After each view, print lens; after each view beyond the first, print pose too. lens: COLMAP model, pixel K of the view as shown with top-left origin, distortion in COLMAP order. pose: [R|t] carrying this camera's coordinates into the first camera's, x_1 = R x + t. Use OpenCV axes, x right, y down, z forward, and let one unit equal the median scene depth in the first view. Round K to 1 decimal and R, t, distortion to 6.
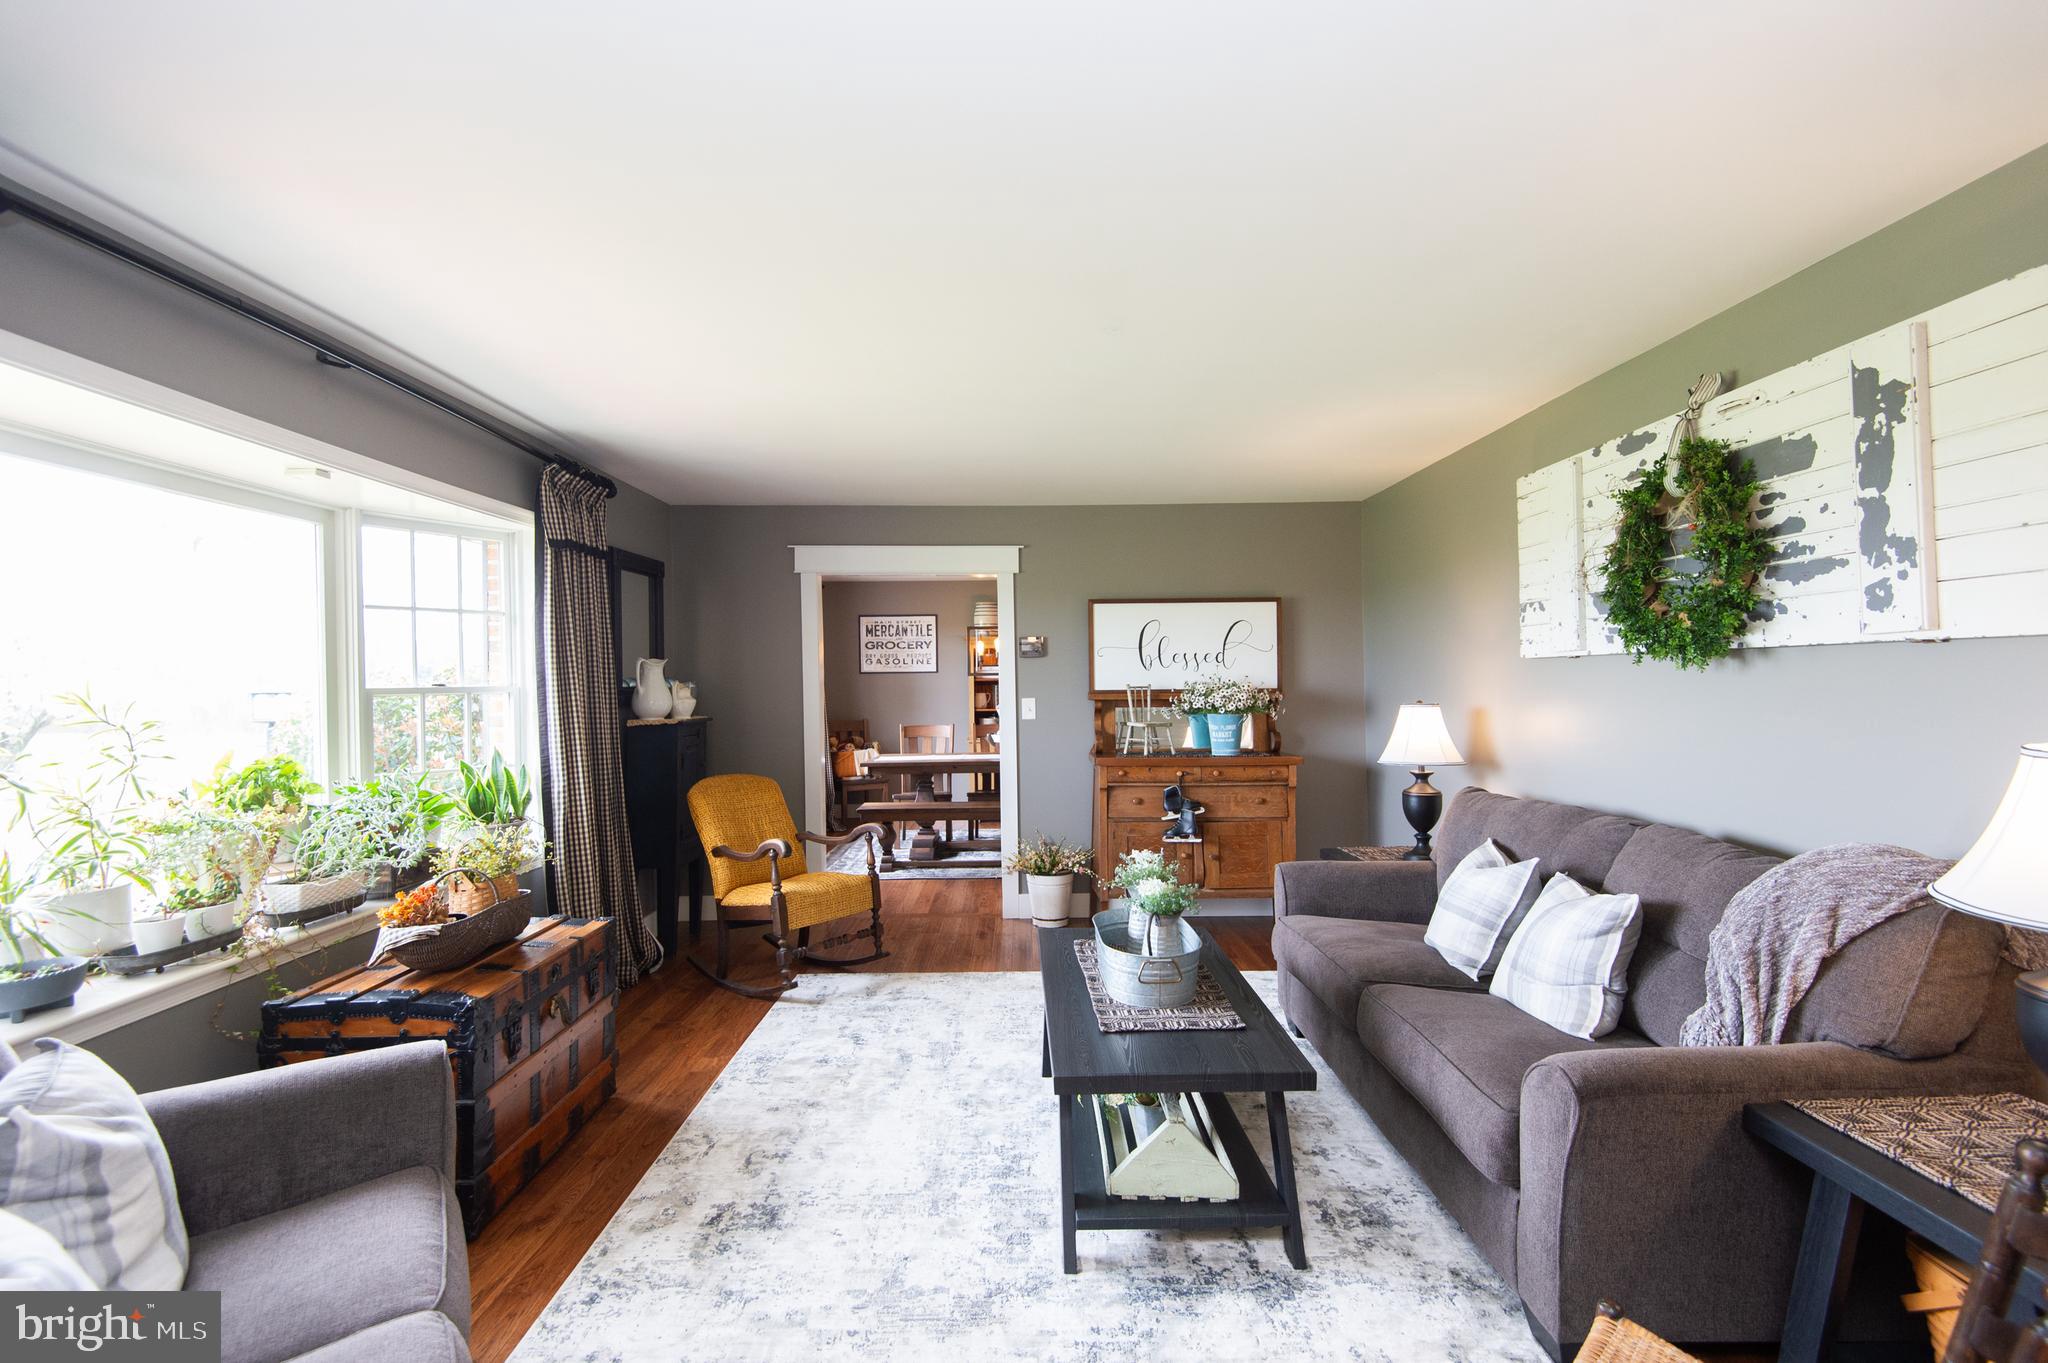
lens RADIAL K [[928.4, 0, 1029.9], [0, 928.4, 679.6], [0, 0, 1]] dist [0.030022, -0.015853]
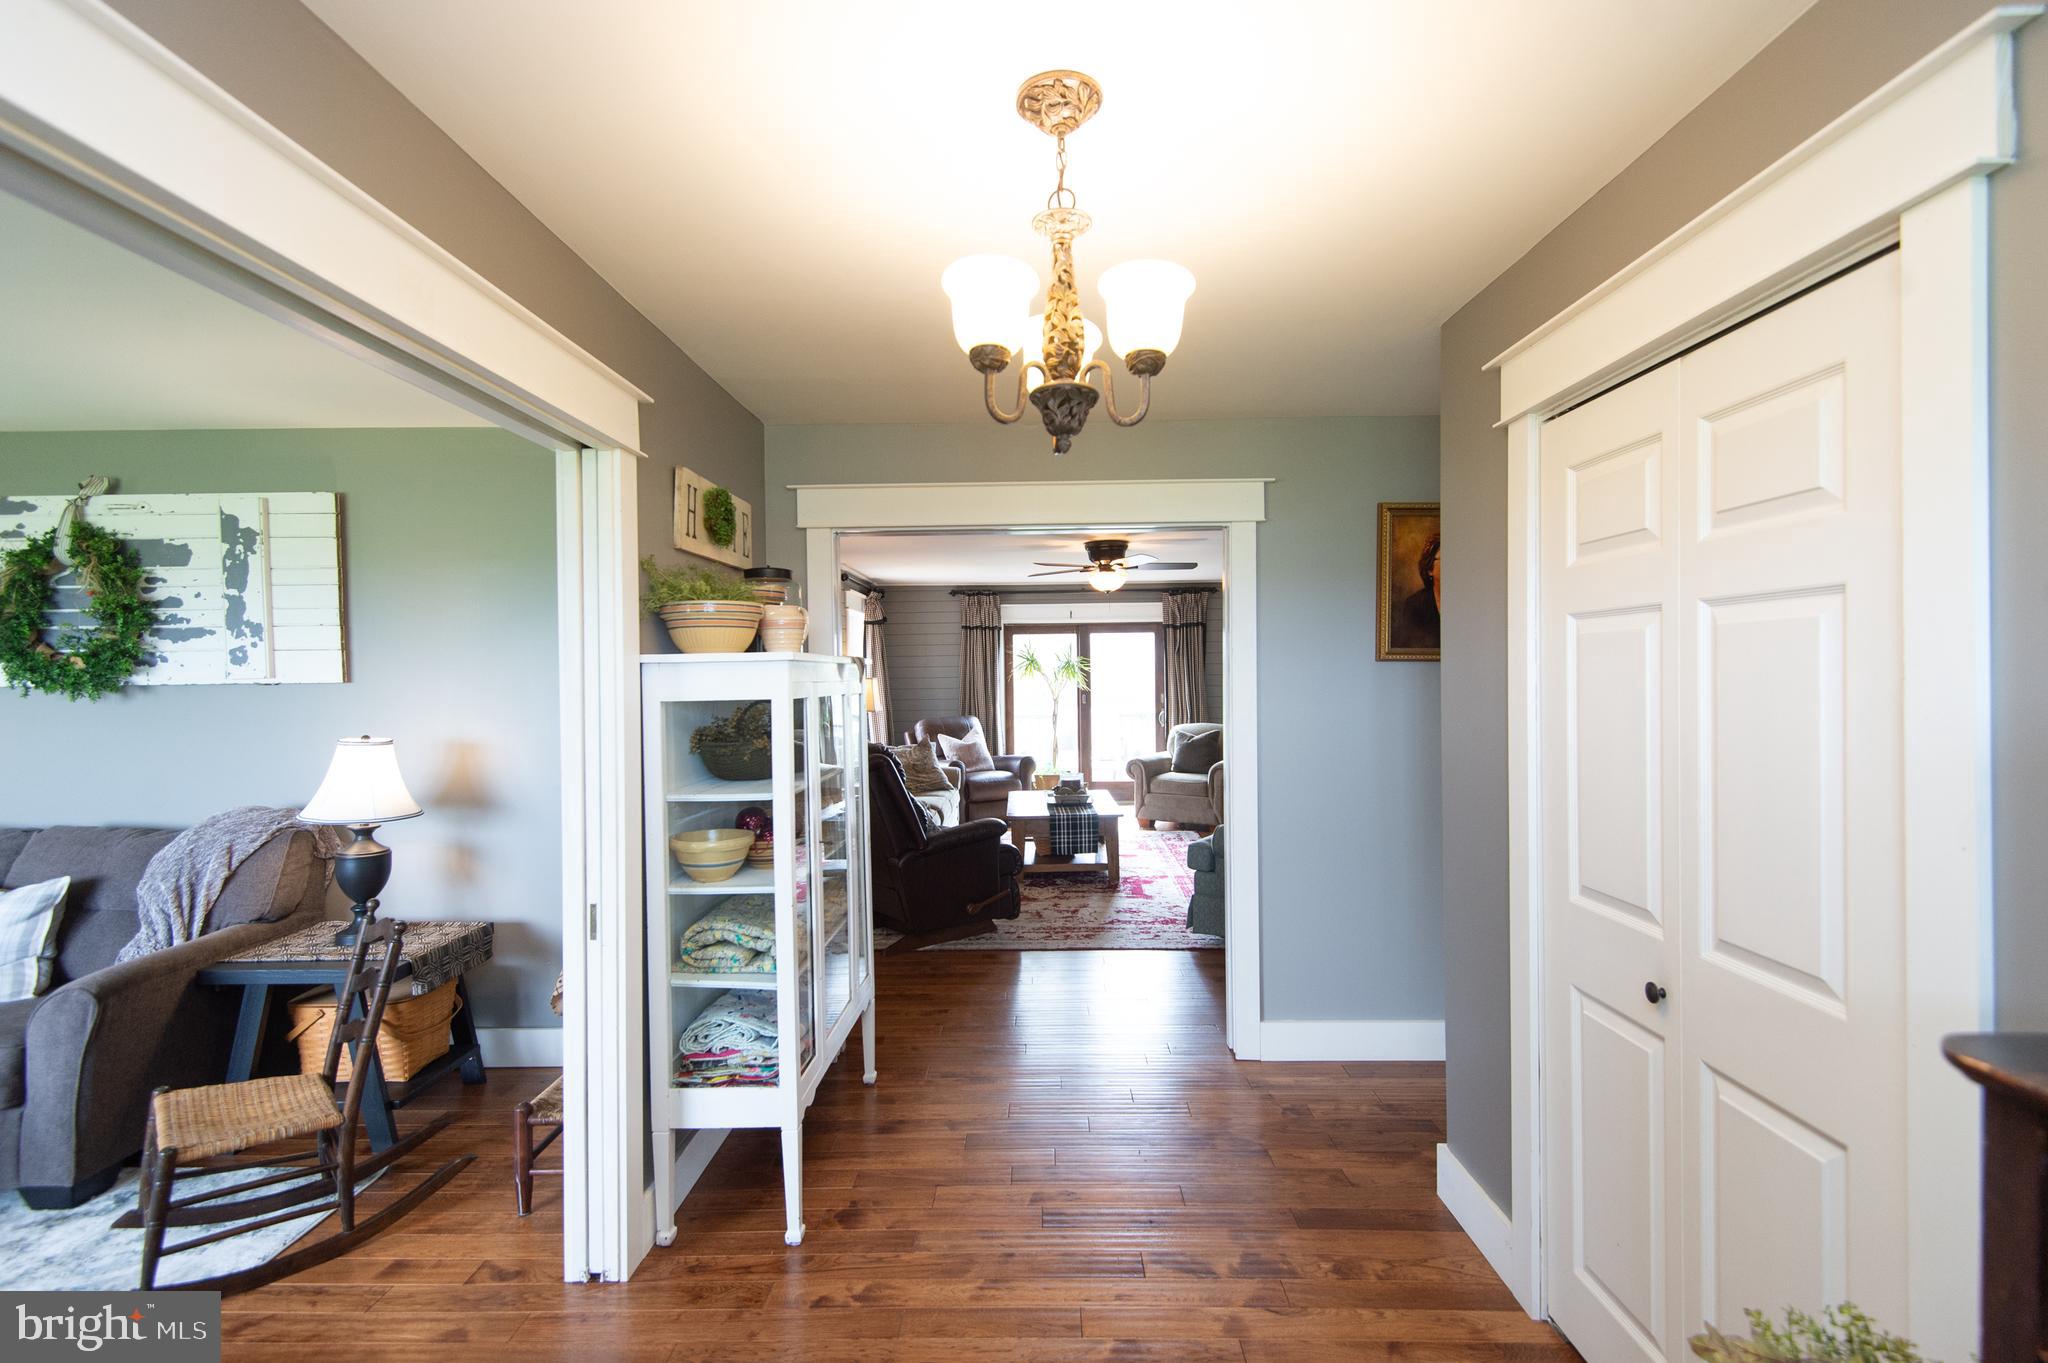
lens RADIAL K [[928.4, 0, 1030.1], [0, 928.4, 674.3], [0, 0, 1]] dist [0.030022, -0.015853]
pose [[0.011589, 0.010423, 0.999879, -0.652776], [0.010452, 0.999890, -0.010544, -0.024107], [-0.999878, 0.010573, 0.011478, -0.356932]]
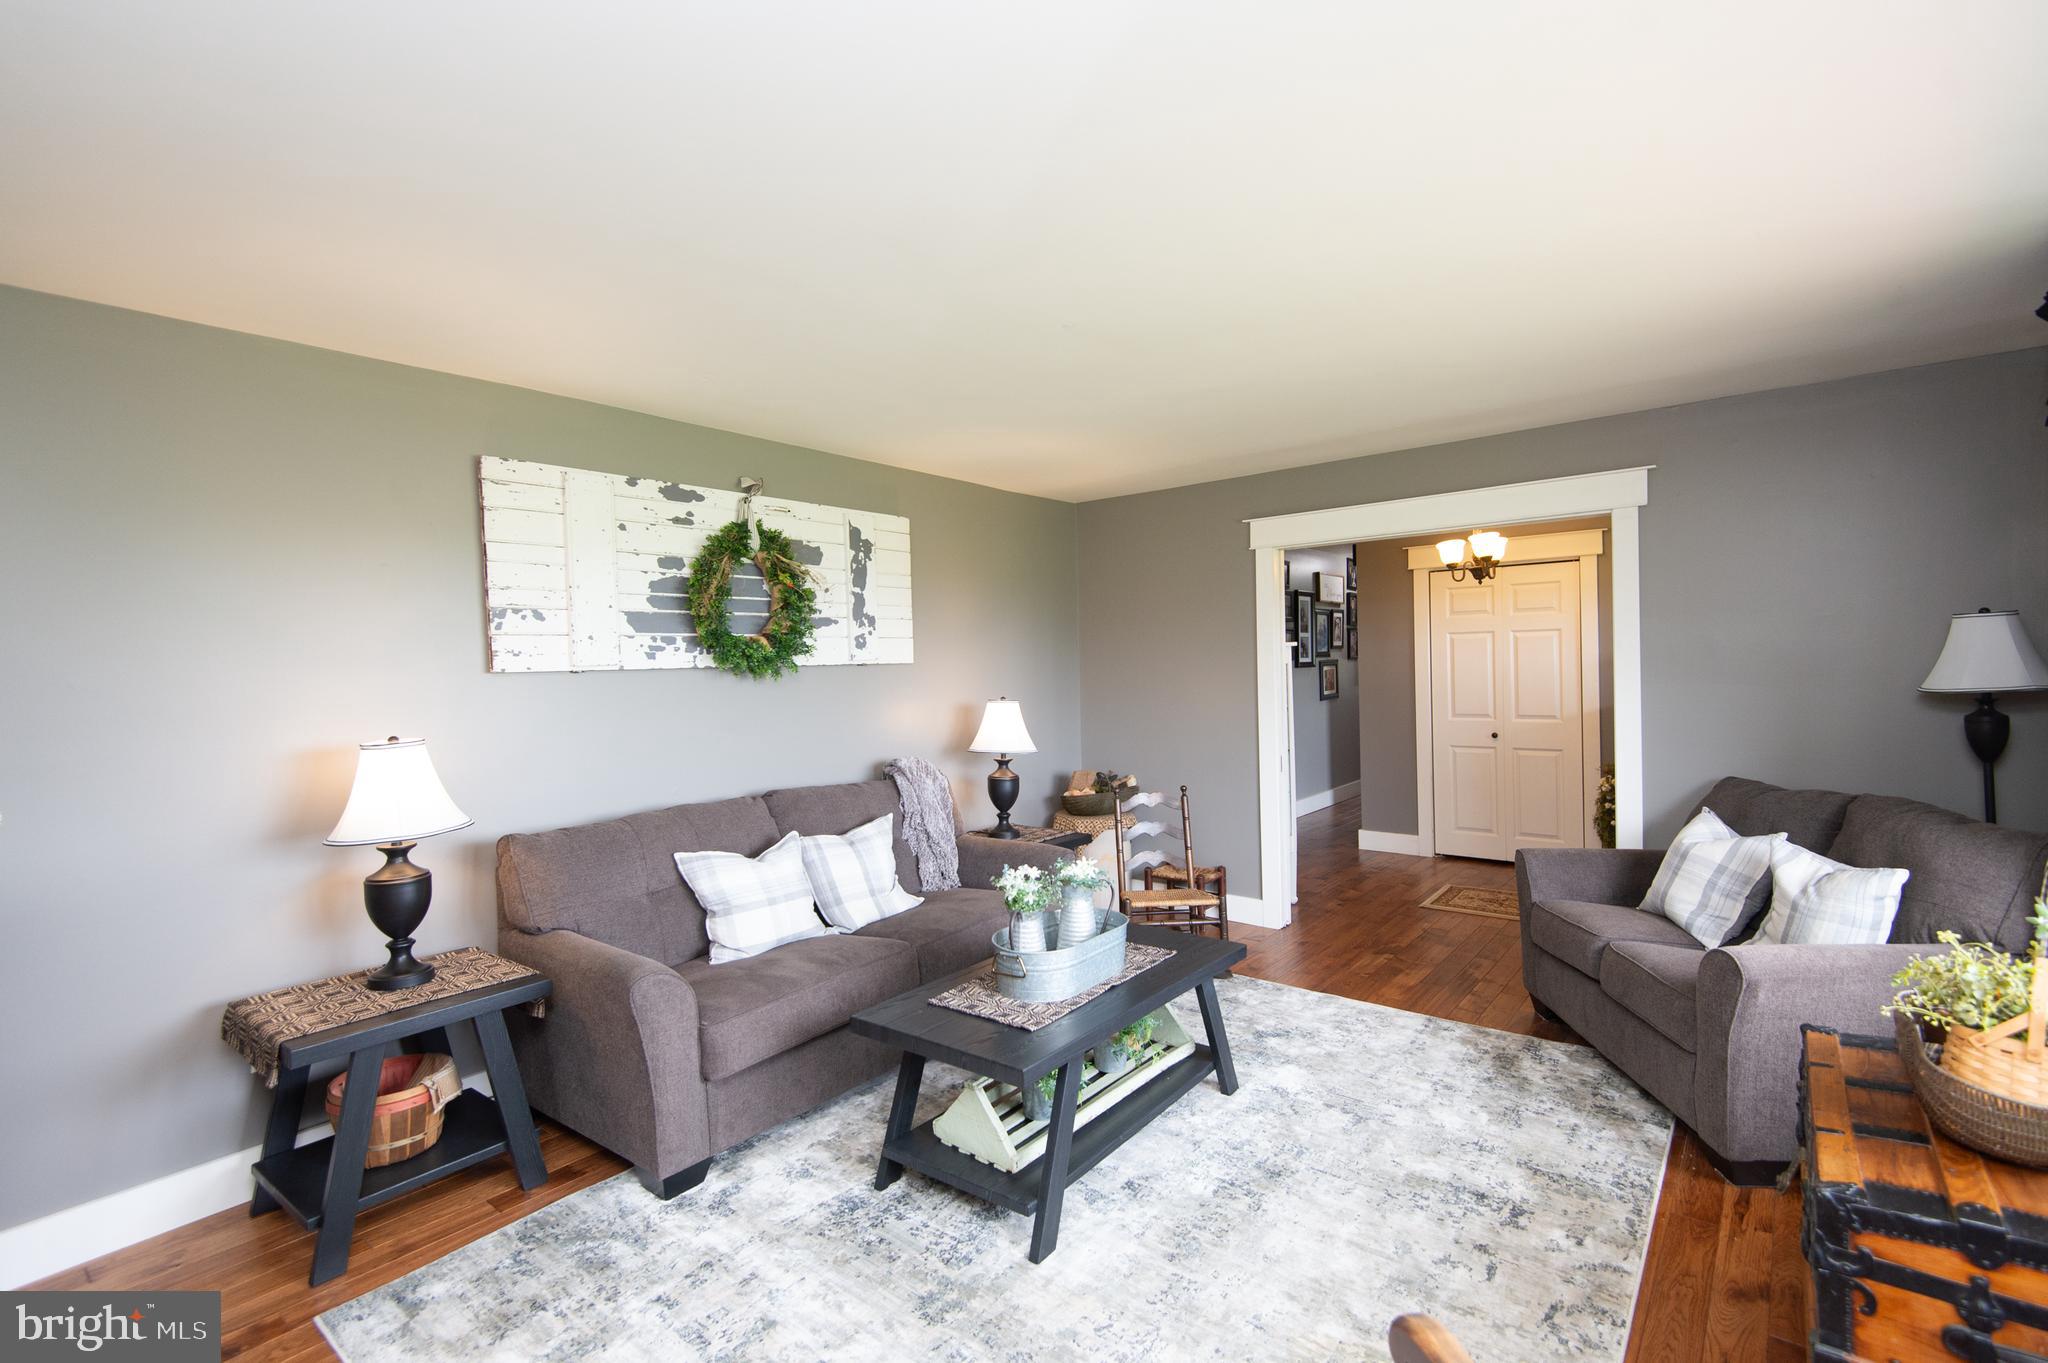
lens RADIAL K [[928.4, 0, 1036.4], [0, 928.4, 687.9], [0, 0, 1]] dist [0.030022, -0.015853]
pose [[-0.777885, 0.011001, 0.628311, -0.596334], [0.031111, 0.999295, 0.021020, -0.018496], [-0.627636, 0.035899, -0.777679, 2.137874]]
